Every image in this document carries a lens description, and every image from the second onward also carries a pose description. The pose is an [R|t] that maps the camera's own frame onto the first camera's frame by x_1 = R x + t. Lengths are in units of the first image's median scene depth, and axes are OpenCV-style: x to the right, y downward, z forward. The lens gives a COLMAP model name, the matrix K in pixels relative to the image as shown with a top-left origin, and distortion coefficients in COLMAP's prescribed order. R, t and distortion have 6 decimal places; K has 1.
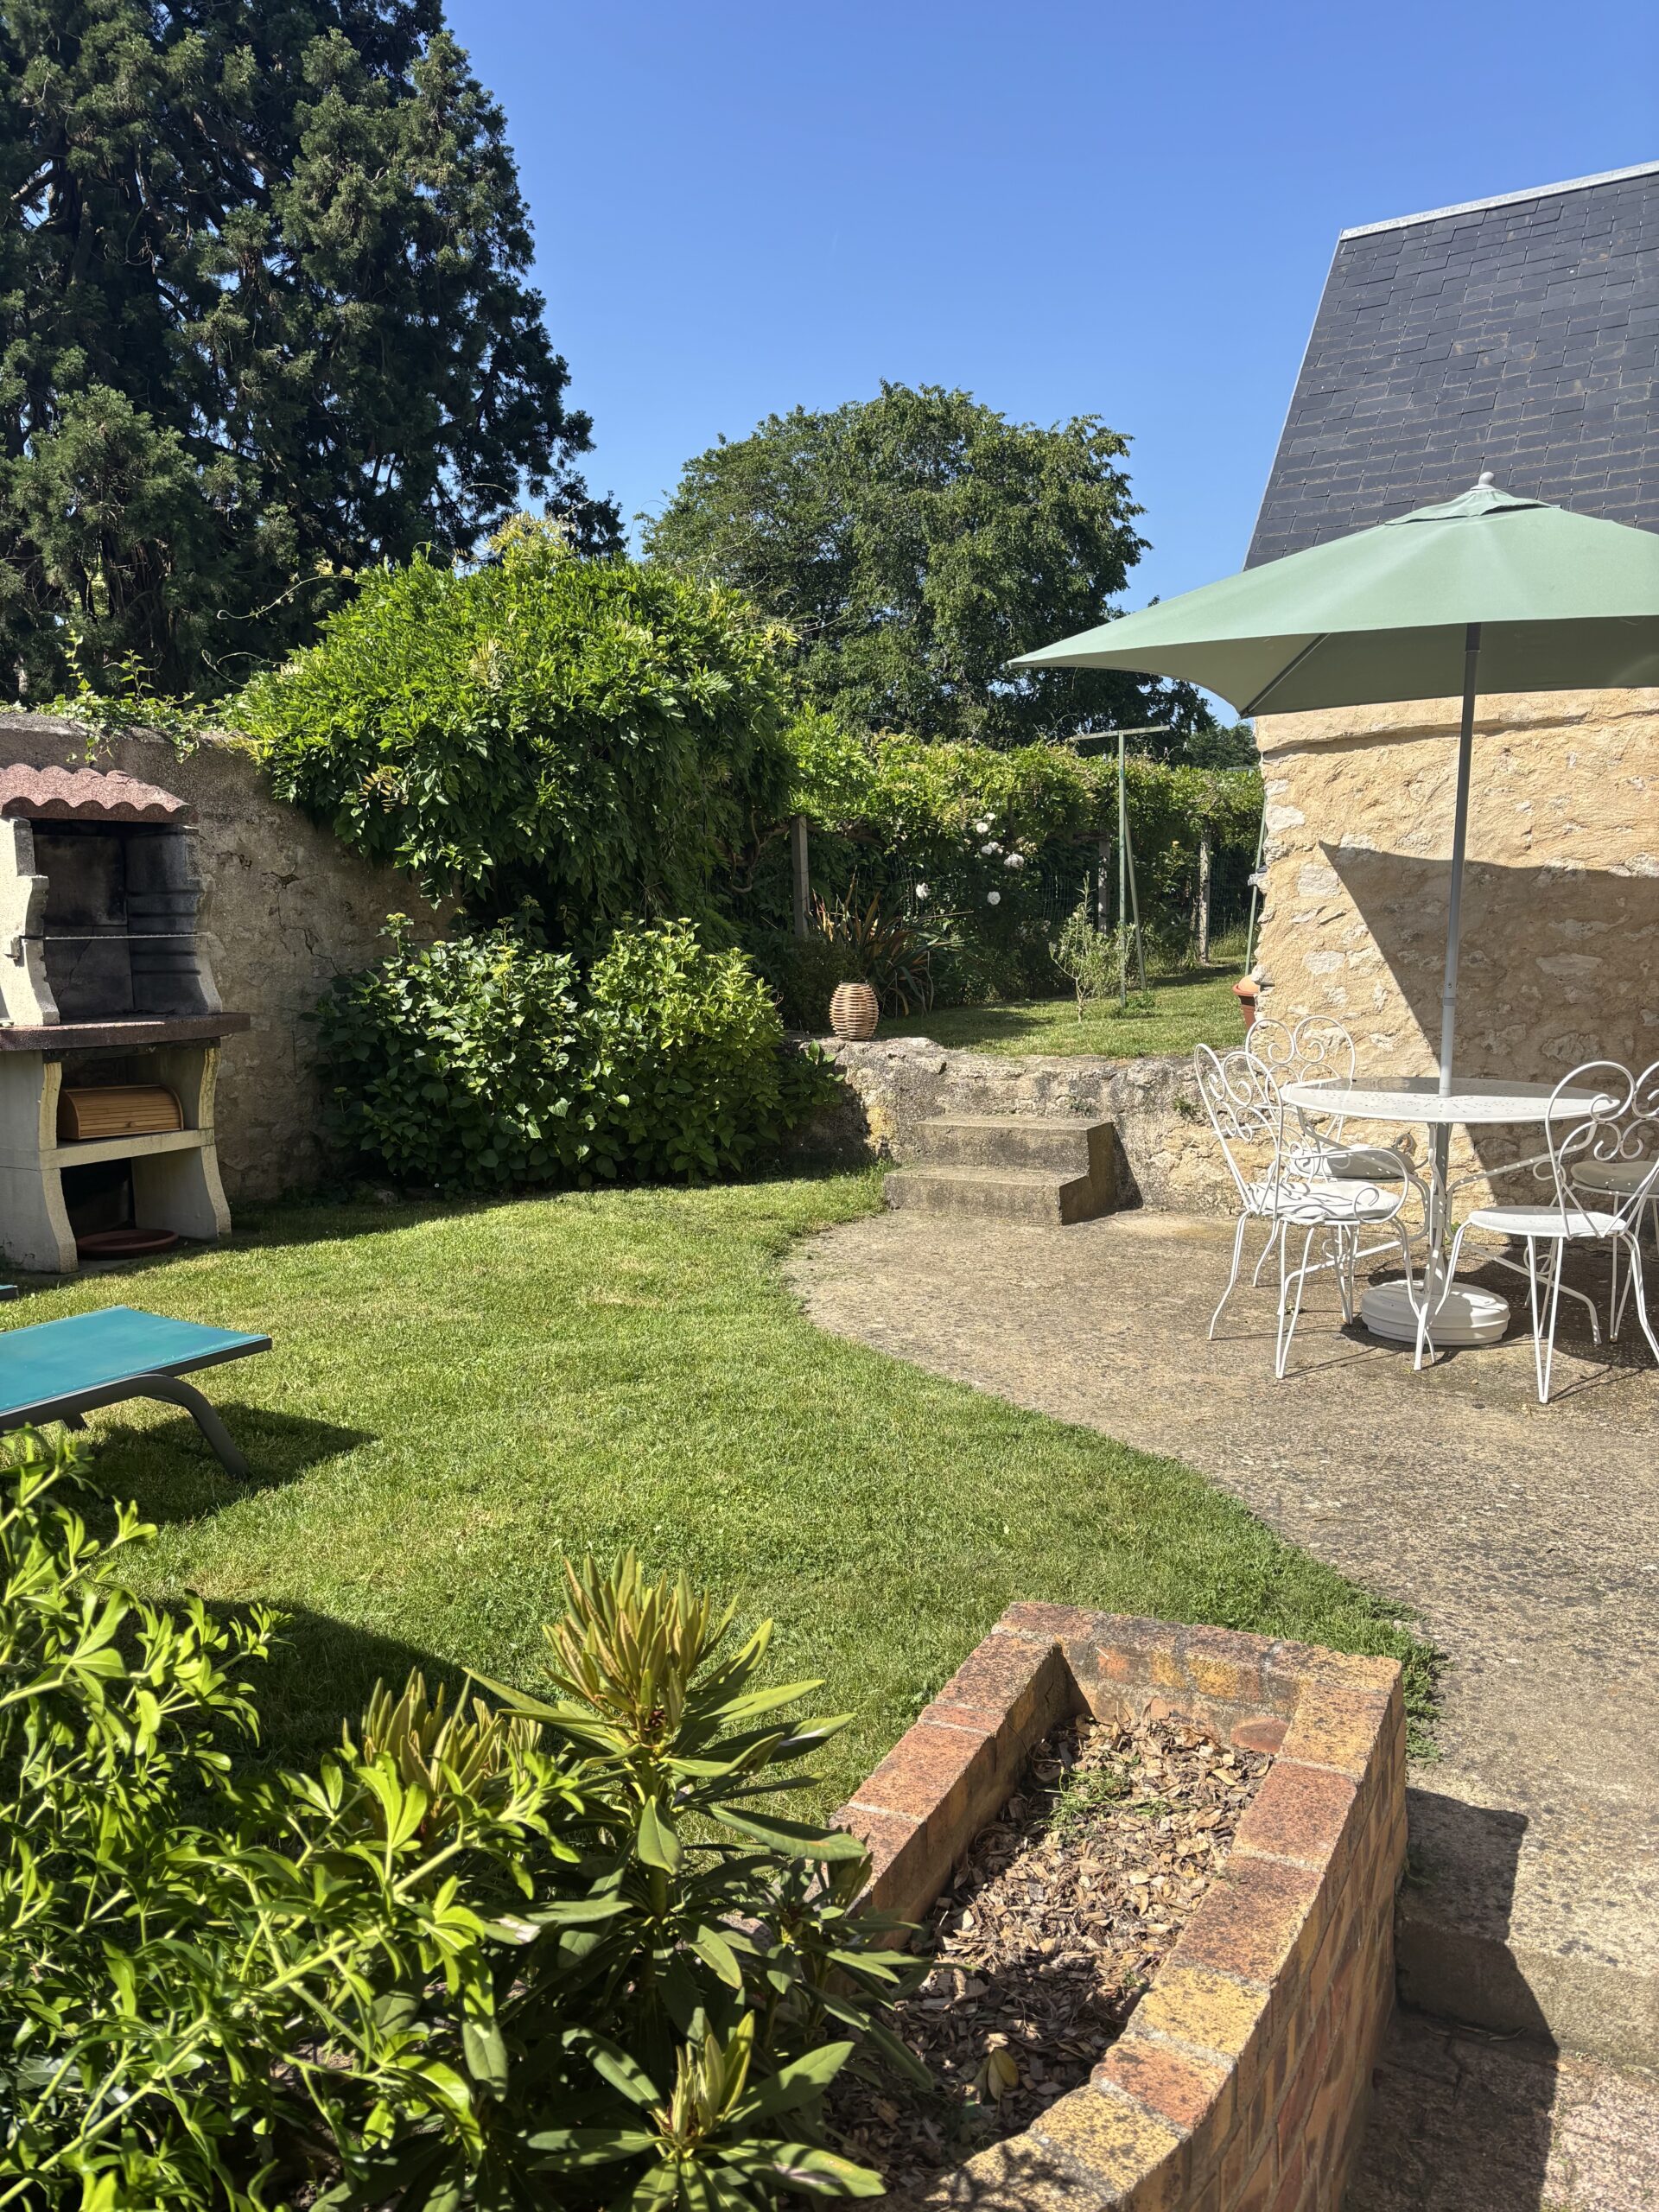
lens RADIAL K [[1650.5, 0, 806.9], [0, 1650.5, 1127.7], [0, 0, 1]] dist [0.051597, -0.060567]
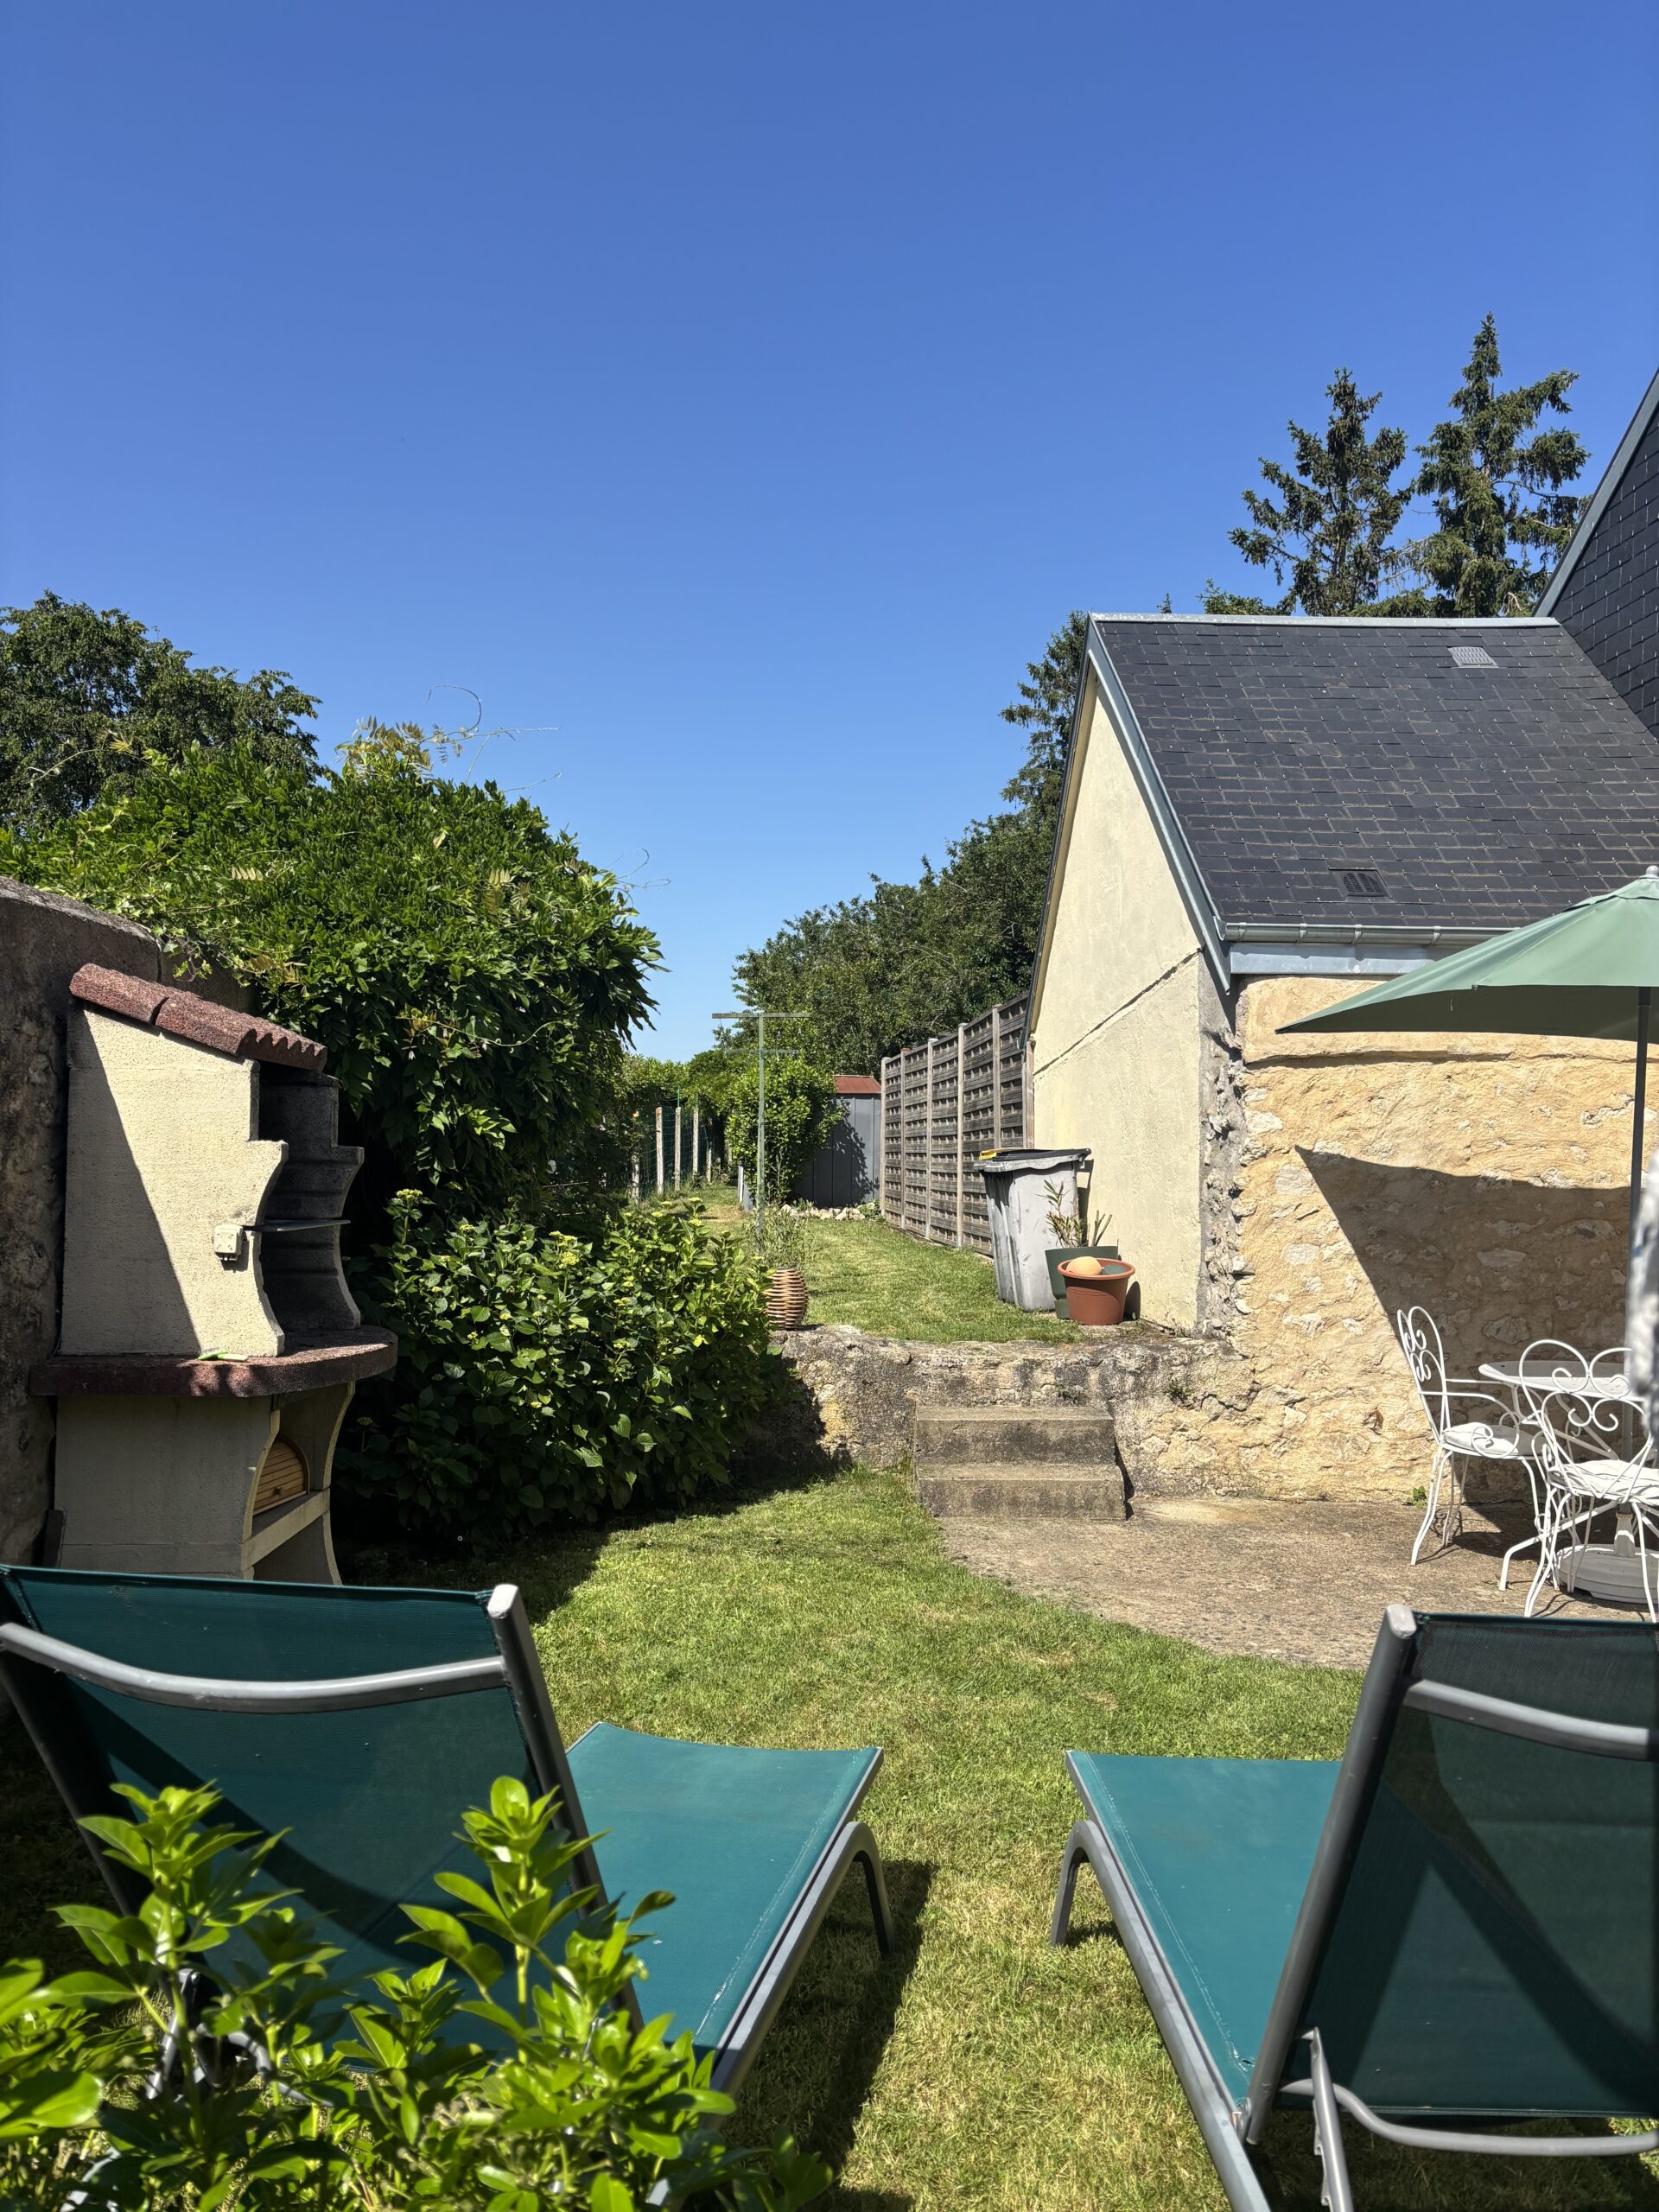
lens RADIAL K [[1650.5, 0, 847.7], [0, 1650.5, 1127.3], [0, 0, 1]] dist [0.051597, -0.060567]
pose [[0.840295, 0.041029, 0.540574, -0.503052], [0.042213, 0.989153, -0.140693, -0.038266], [-0.540483, 0.141043, 0.829449, 0.225561]]
